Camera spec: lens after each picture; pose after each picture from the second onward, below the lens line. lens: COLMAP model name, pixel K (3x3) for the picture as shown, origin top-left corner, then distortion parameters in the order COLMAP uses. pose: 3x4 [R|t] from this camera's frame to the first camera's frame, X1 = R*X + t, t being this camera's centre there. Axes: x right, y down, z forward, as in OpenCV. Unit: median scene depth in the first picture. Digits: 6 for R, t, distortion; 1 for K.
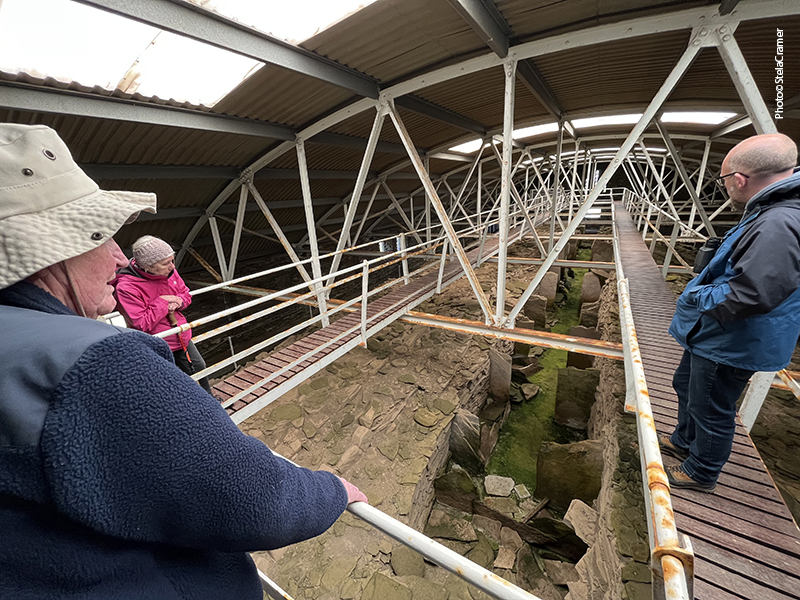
lens RADIAL K [[321.1, 0, 397.6], [0, 321.1, 298.4], [0, 0, 1]] dist [-0.001879, -0.000305]
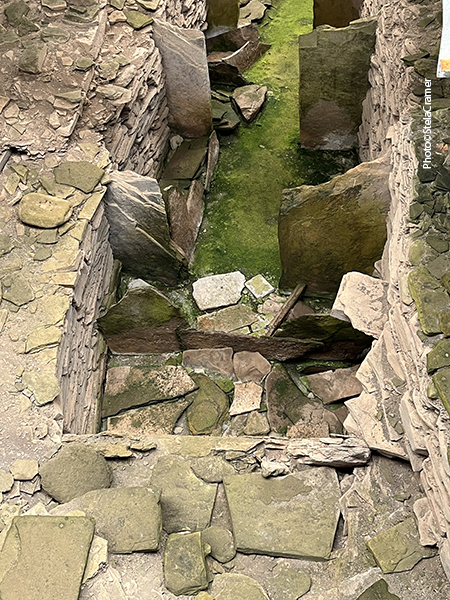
lens RADIAL K [[648.7, 0, 225.1], [0, 648.7, 300.4], [0, 0, 1]] dist [0.033134, 0.000000]
pose [[0.916247, -0.311104, 0.252400, 0.049479], [0.147467, 0.847710, 0.509549, 0.052591], [-0.372485, -0.429652, 0.822590, 0.106921]]
